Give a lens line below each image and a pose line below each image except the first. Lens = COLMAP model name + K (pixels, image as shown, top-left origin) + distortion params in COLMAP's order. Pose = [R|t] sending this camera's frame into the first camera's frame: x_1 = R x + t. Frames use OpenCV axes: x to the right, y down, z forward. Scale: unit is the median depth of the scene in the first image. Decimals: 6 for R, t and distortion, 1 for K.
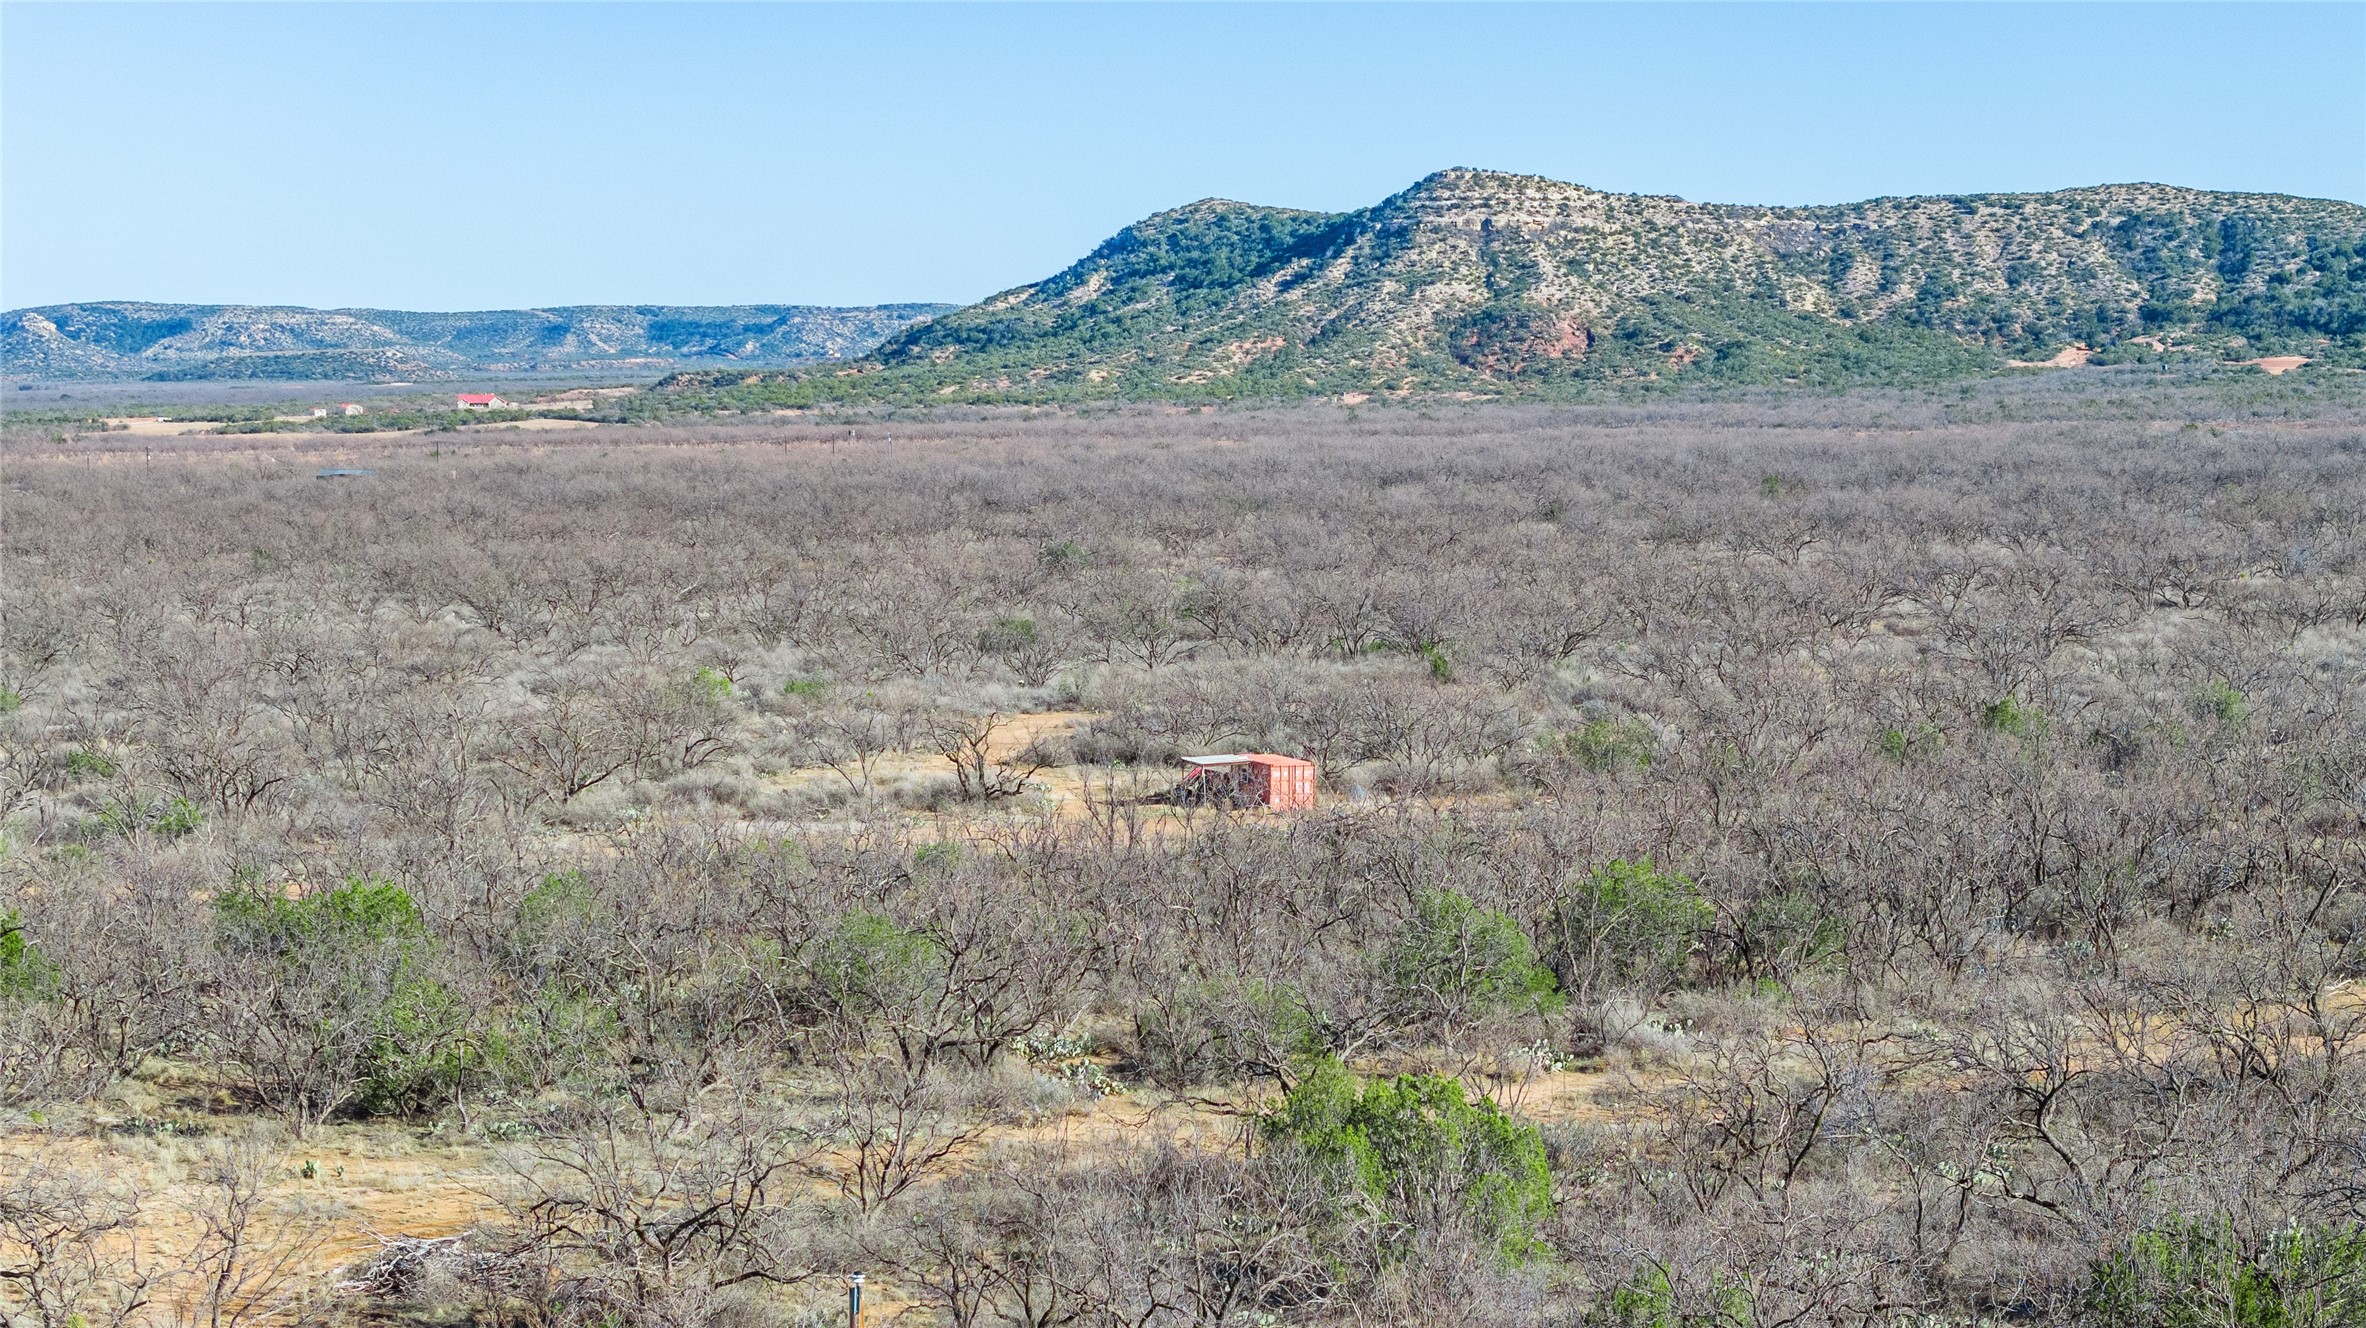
lens RADIAL K [[4720.8, 0, 1183.0], [0, 4720.8, 664.0], [0, 0, 1]] dist [-0.202337, 1.374224]
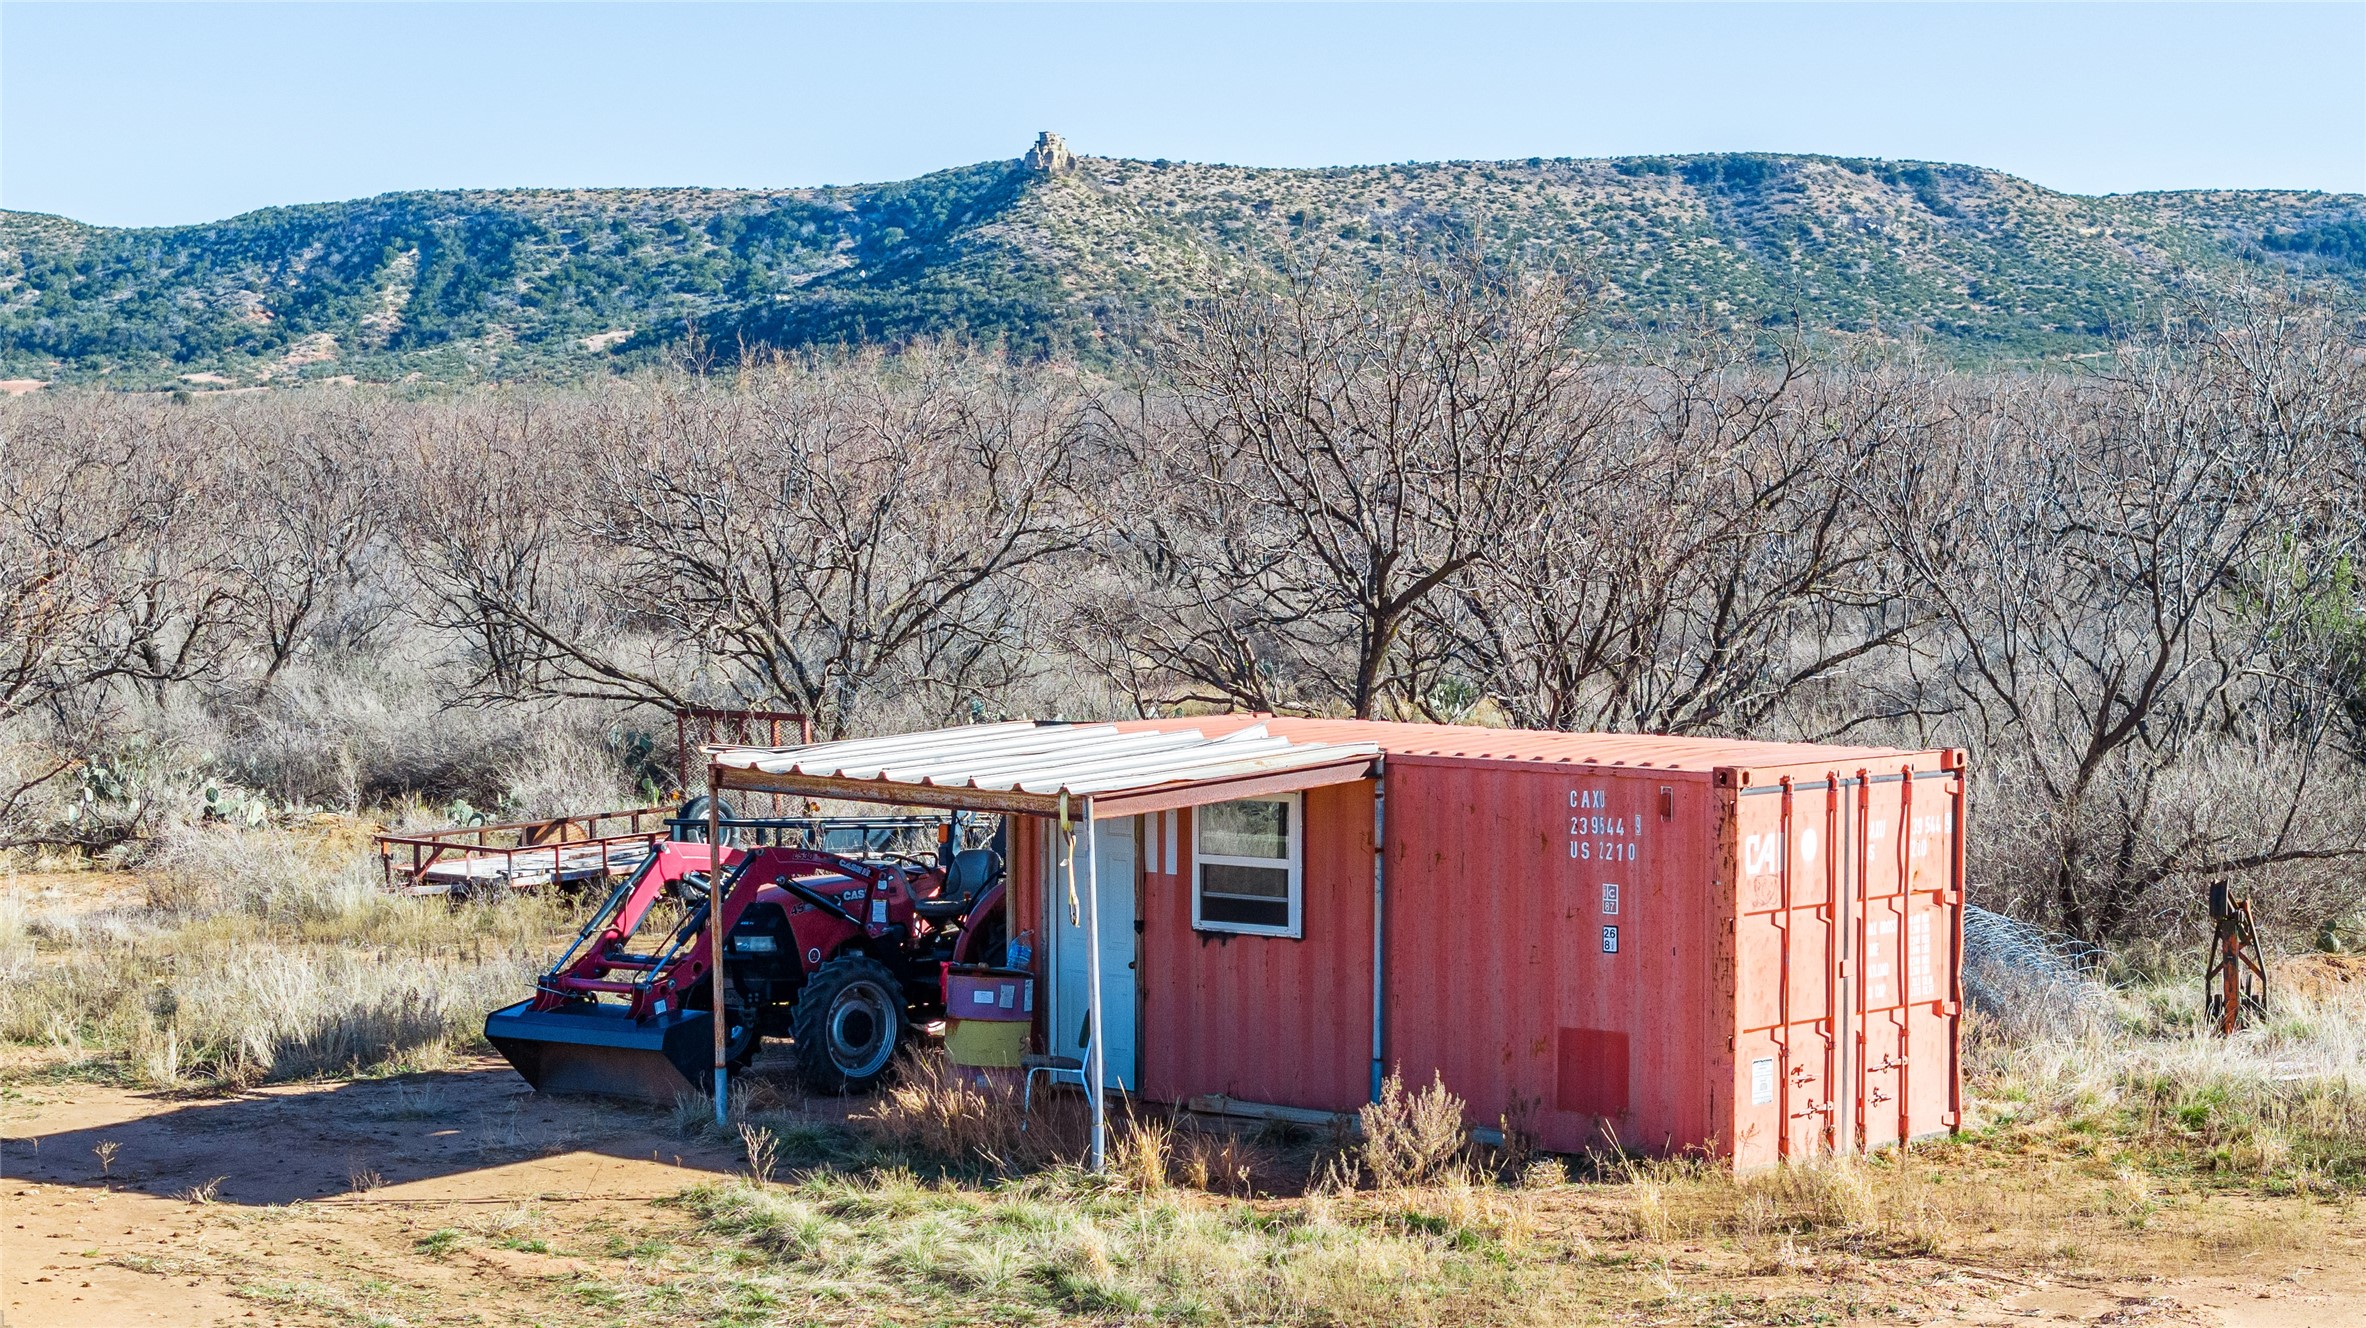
lens RADIAL K [[4782.8, 0, 1183.0], [0, 4782.8, 664.0], [0, 0, 1]] dist [-0.180510, 1.147249]
pose [[0.877895, -0.023653, 0.478269, -0.004088], [0.030881, 0.999497, -0.007252, 0.001929], [-0.477857, 0.021136, 0.878183, 0.089379]]
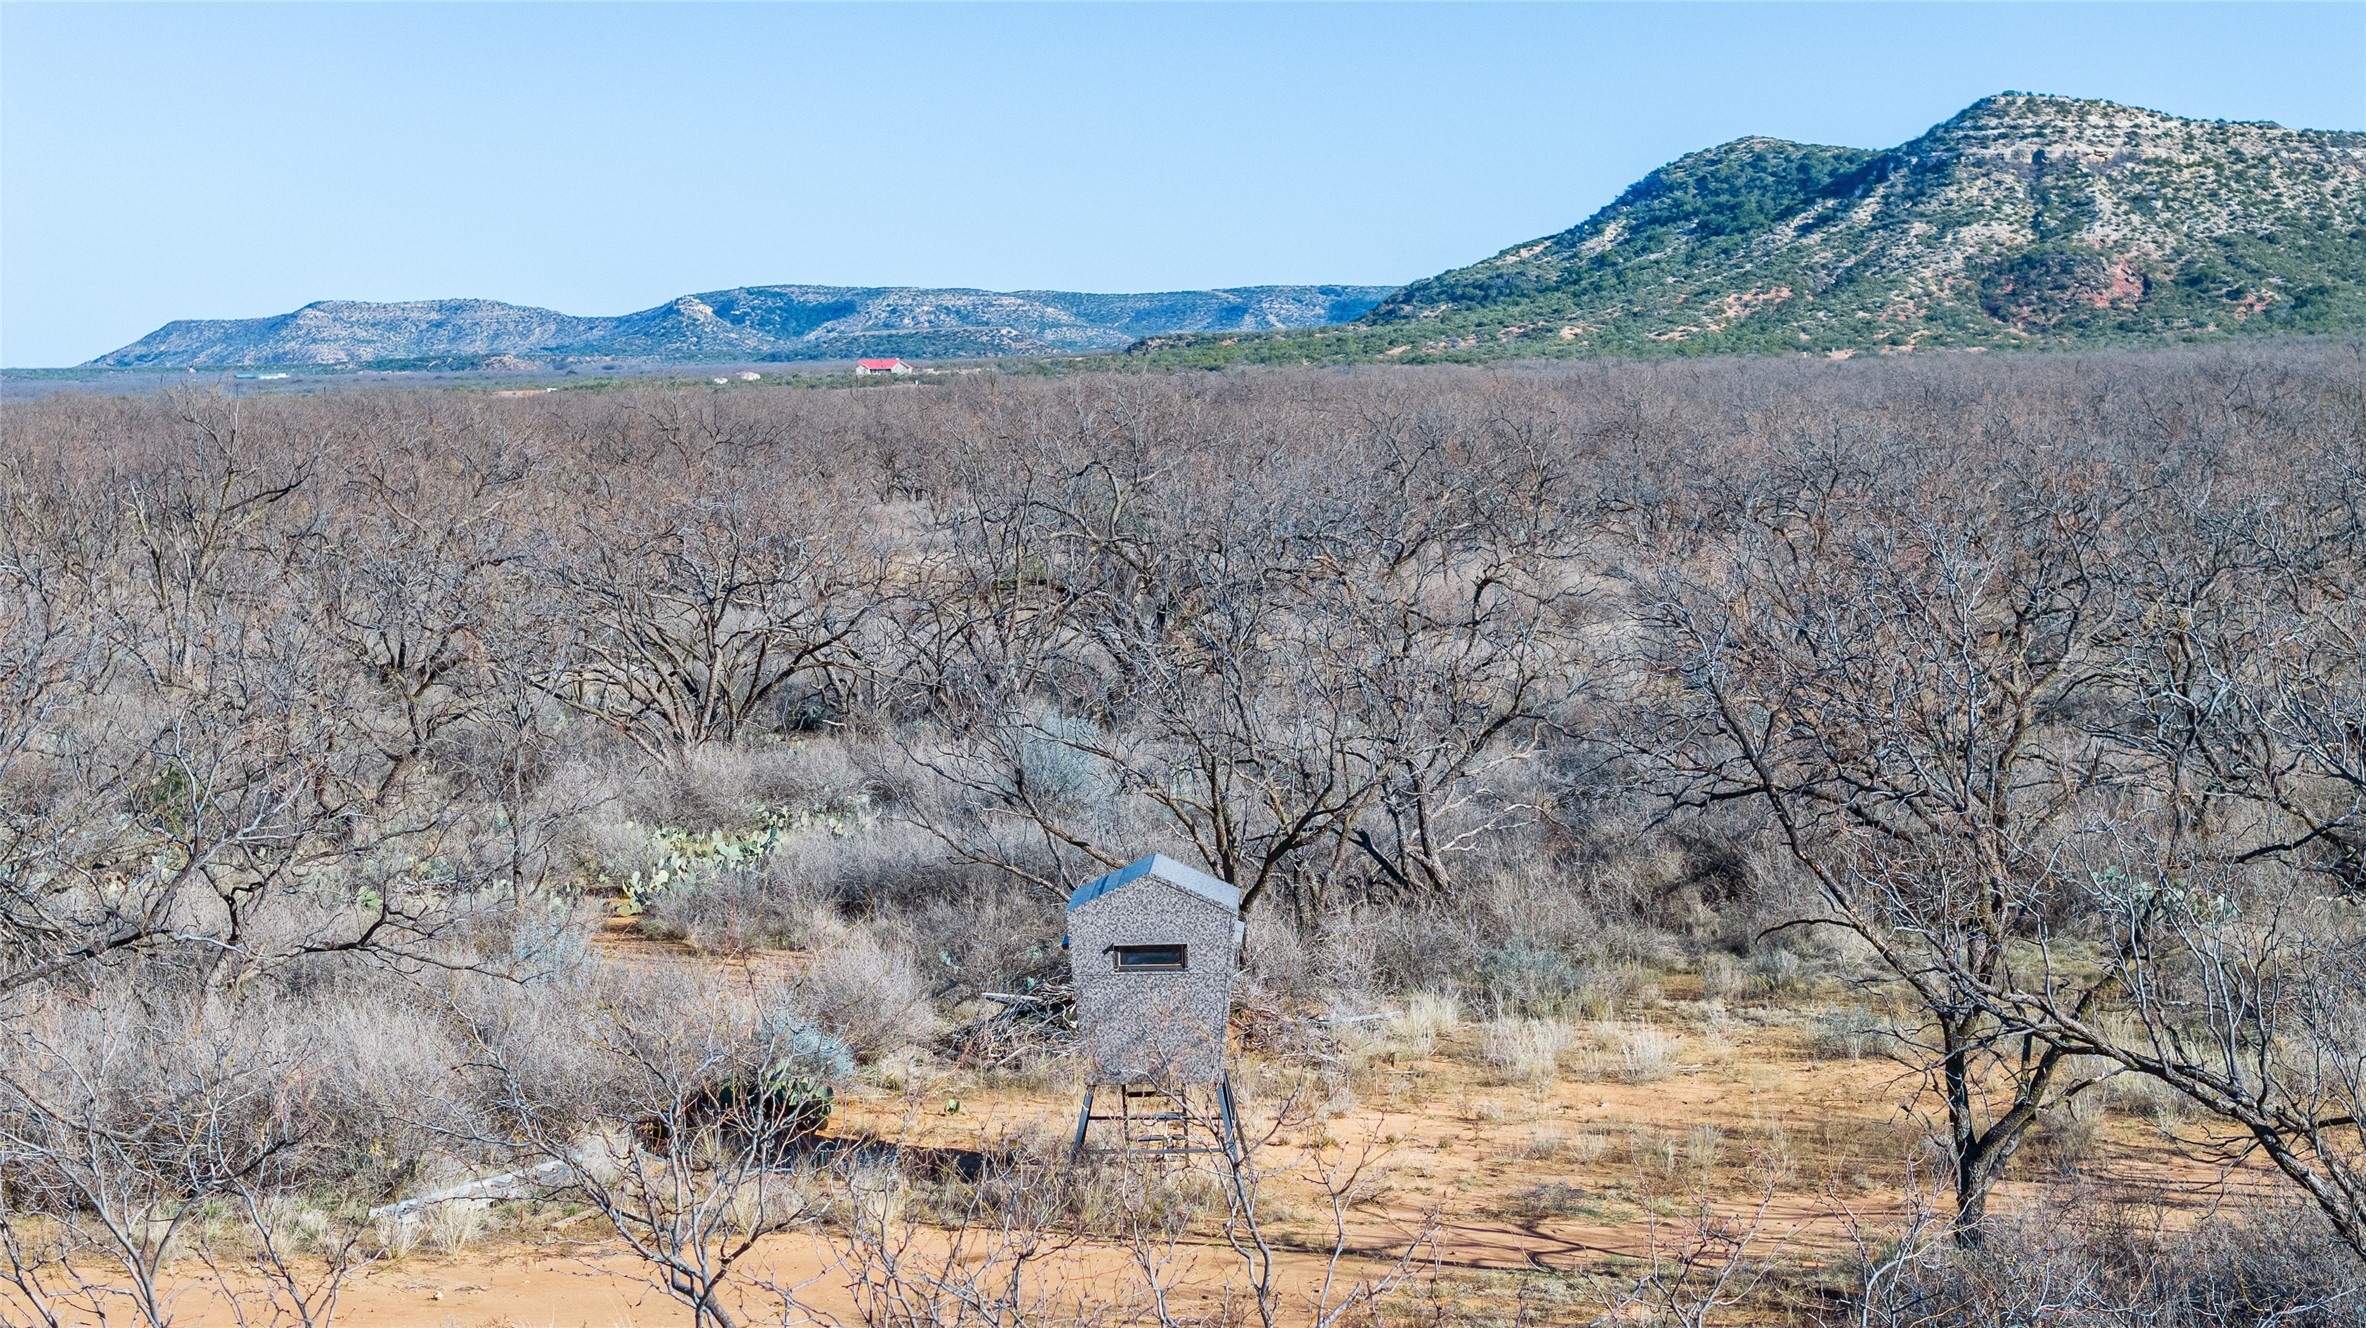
lens RADIAL K [[4720.8, 0, 1183.0], [0, 4720.8, 664.0], [0, 0, 1]] dist [-0.202337, 1.374224]
pose [[0.986471, 0.003065, -0.163907, 0.050560], [-0.002684, 0.999993, 0.002542, -0.002068], [0.163914, -0.002068, 0.986472, 0.125215]]
